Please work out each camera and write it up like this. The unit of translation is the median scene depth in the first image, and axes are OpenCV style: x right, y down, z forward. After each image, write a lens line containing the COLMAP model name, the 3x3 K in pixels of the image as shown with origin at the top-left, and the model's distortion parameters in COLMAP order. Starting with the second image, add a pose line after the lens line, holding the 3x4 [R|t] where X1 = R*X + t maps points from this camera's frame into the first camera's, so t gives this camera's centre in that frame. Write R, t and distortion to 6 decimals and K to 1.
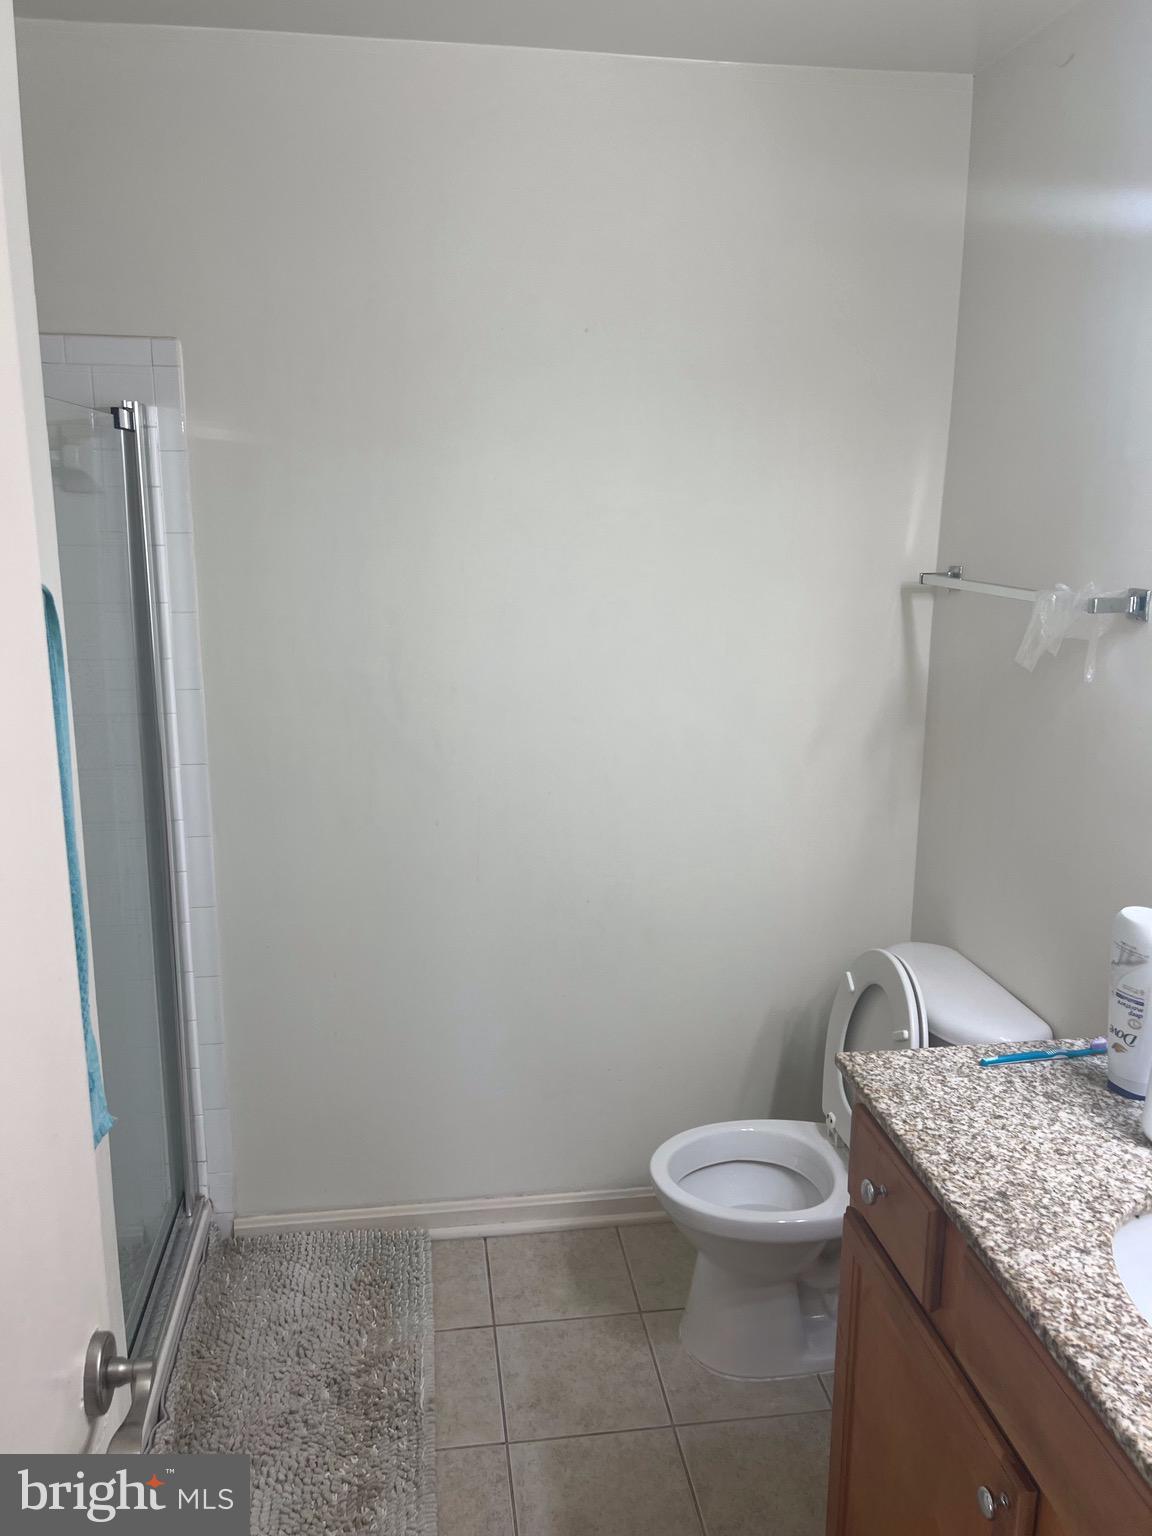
lens RADIAL K [[1146.9, 0, 575.0], [0, 1146.9, 768.9], [0, 0, 1]] dist [0.051282, -0.068712]
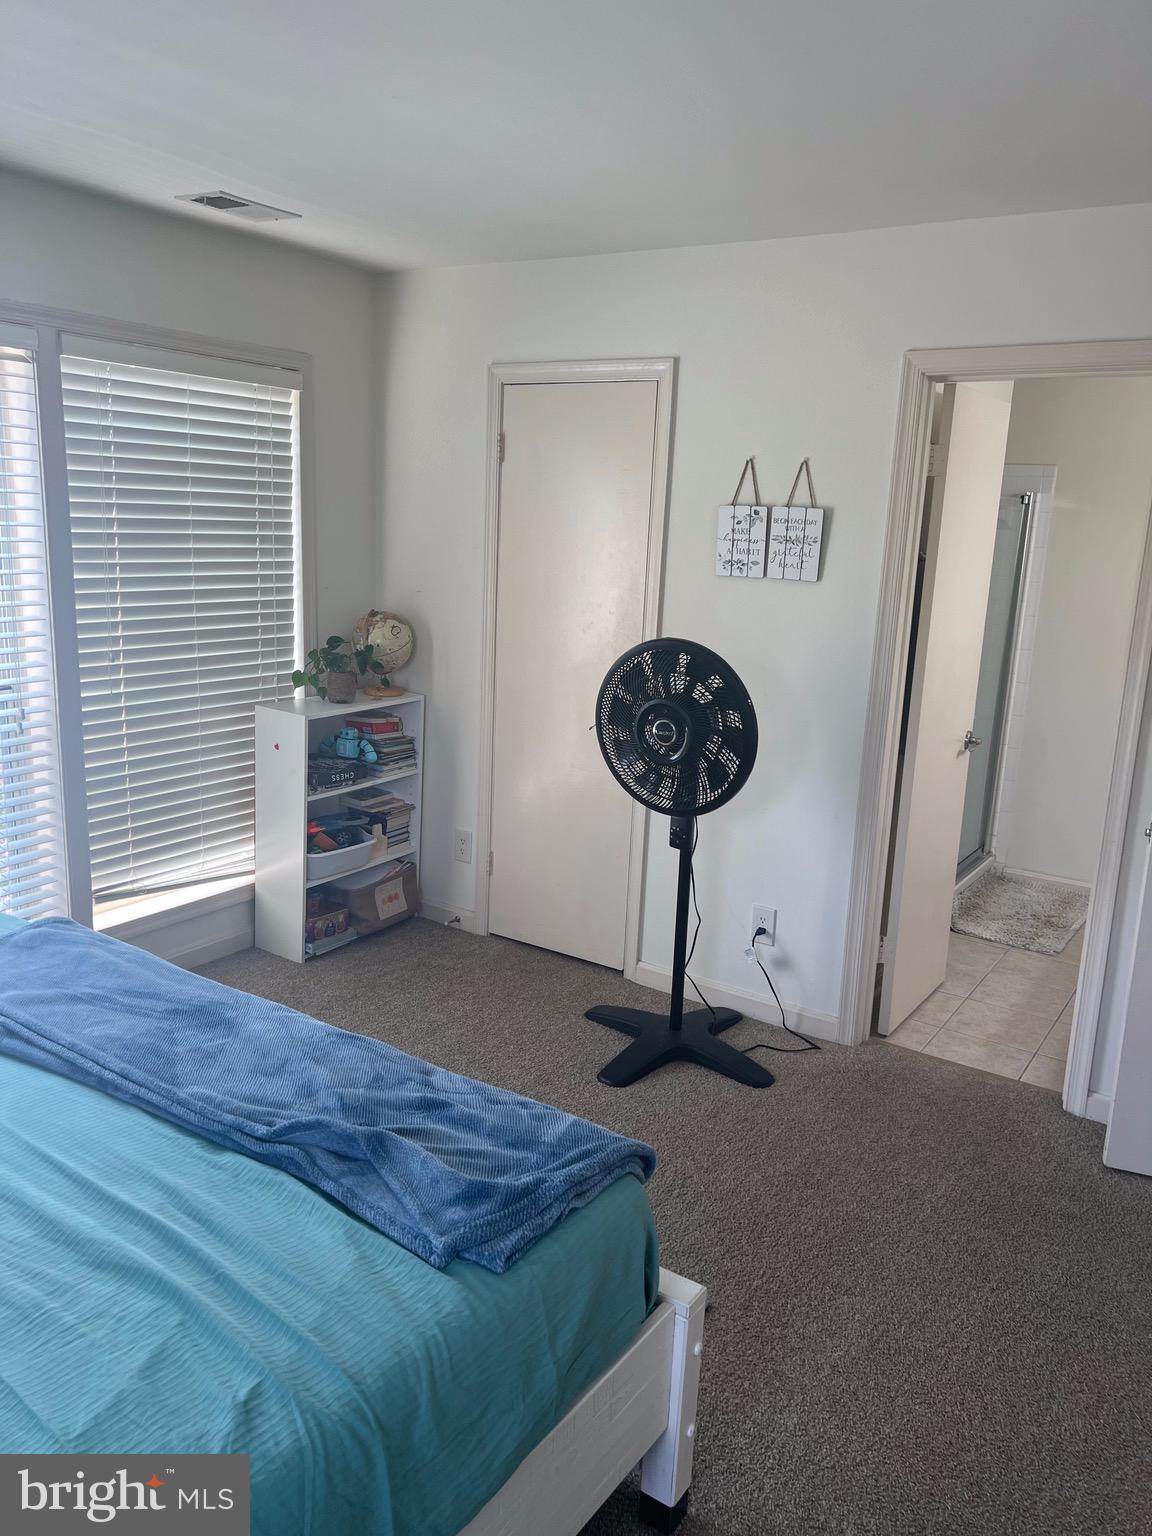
lens RADIAL K [[1146.9, 0, 573.7], [0, 1146.9, 766.9], [0, 0, 1]] dist [0.051282, -0.068712]
pose [[0.743454, 0.170101, -0.646793, 0.489252], [-0.177694, 0.982594, 0.054165, 0.247734], [0.644749, 0.074662, 0.760740, -1.217492]]
